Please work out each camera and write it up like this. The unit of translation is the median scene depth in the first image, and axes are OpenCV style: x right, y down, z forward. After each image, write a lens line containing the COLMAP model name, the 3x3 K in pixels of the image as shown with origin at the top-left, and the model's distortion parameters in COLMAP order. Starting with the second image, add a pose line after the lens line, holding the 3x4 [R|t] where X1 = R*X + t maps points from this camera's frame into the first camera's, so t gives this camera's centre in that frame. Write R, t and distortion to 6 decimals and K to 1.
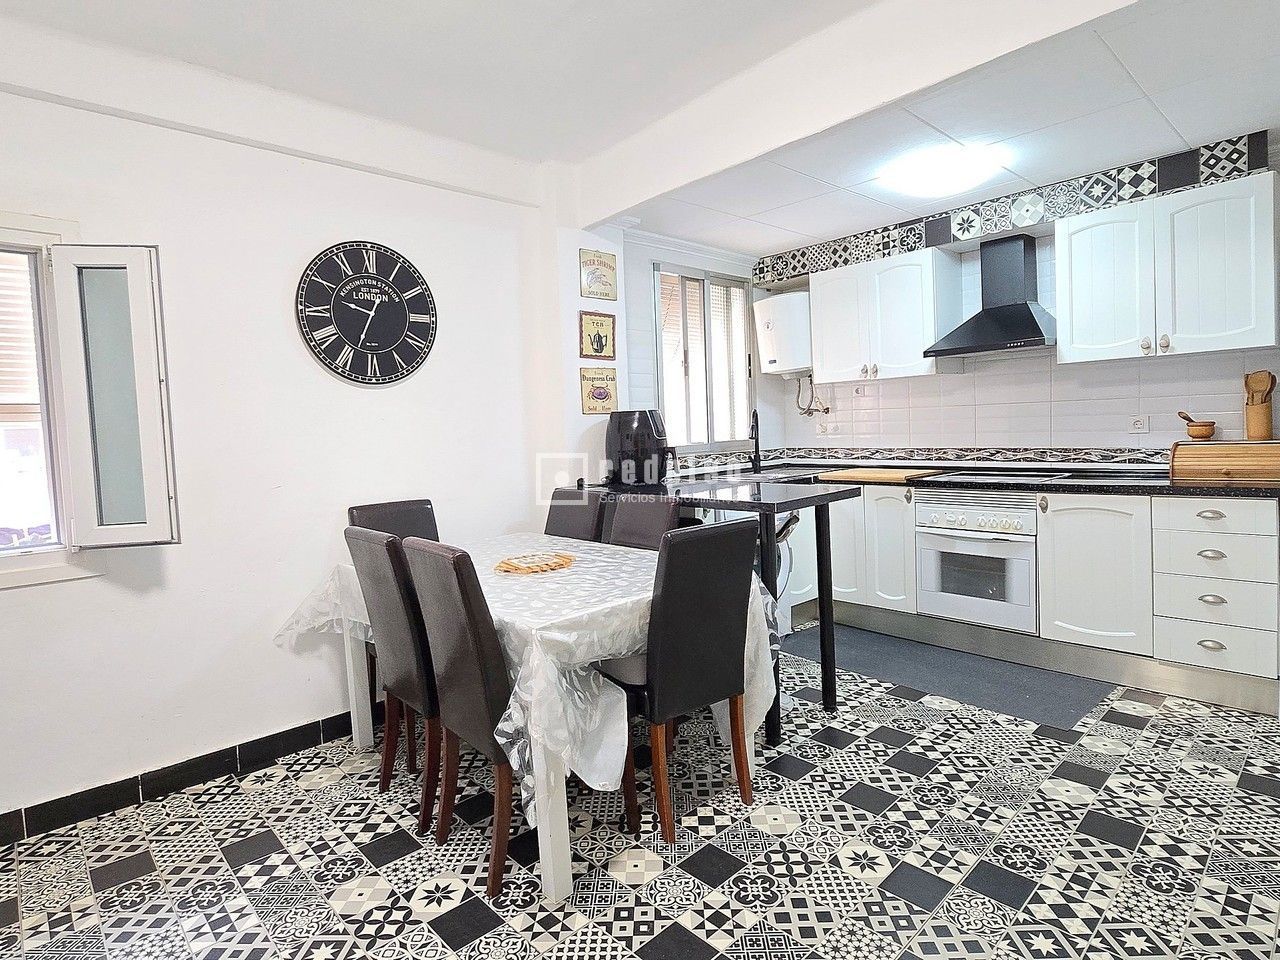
lens RADIAL K [[696.7, 0, 640.4], [0, 696.7, 459.4], [0, 0, 1]] dist [-0.002742, -0.002065]
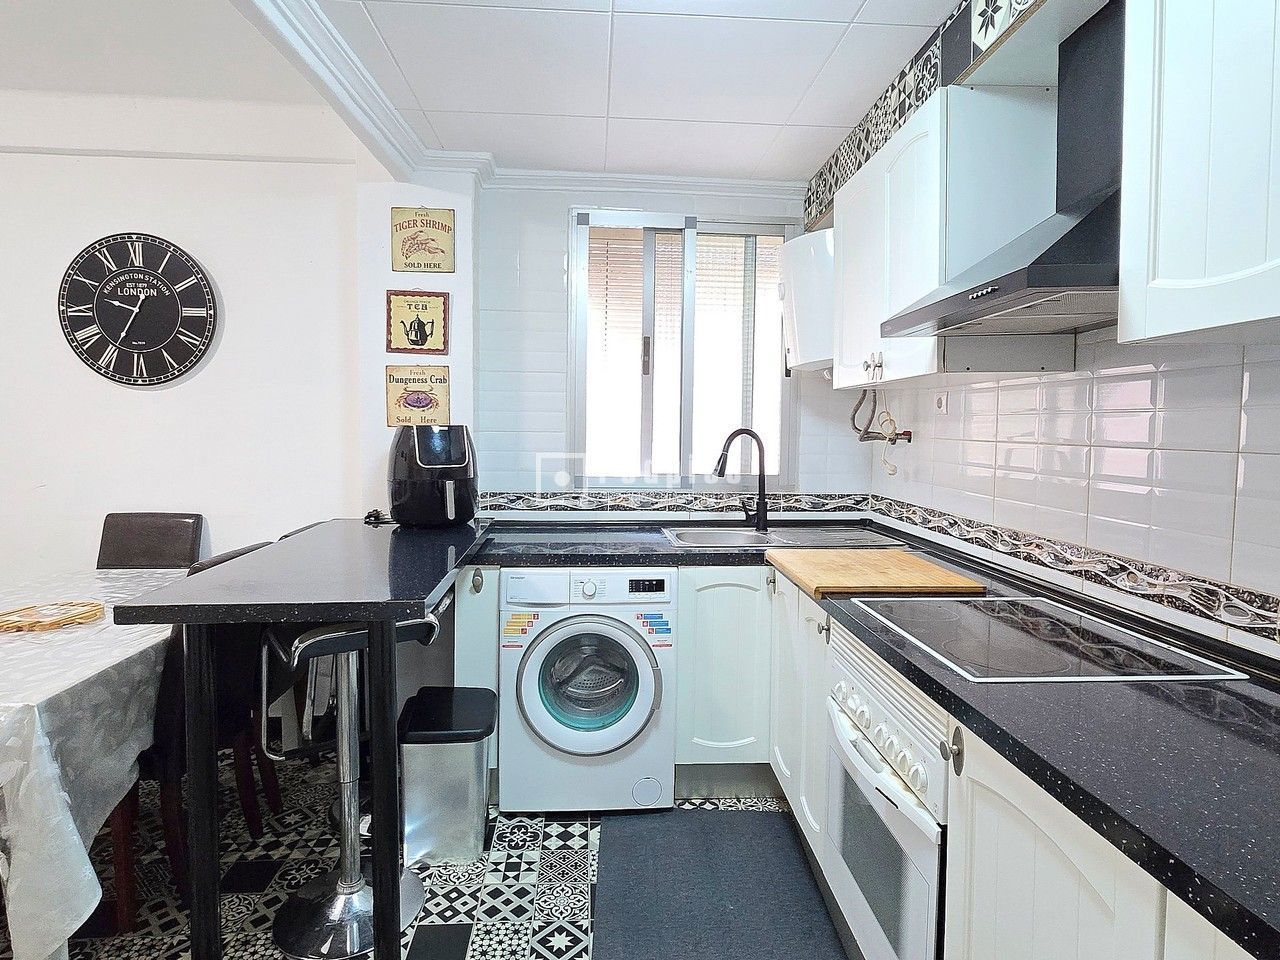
lens RADIAL K [[696.7, 0, 640.4], [0, 696.7, 459.4], [0, 0, 1]] dist [-0.002742, -0.002065]
pose [[0.777587, 0.075471, -0.624229, 0.588244], [-0.072455, 0.996912, 0.030274, -0.069708], [0.624586, 0.021688, 0.780654, 0.559664]]
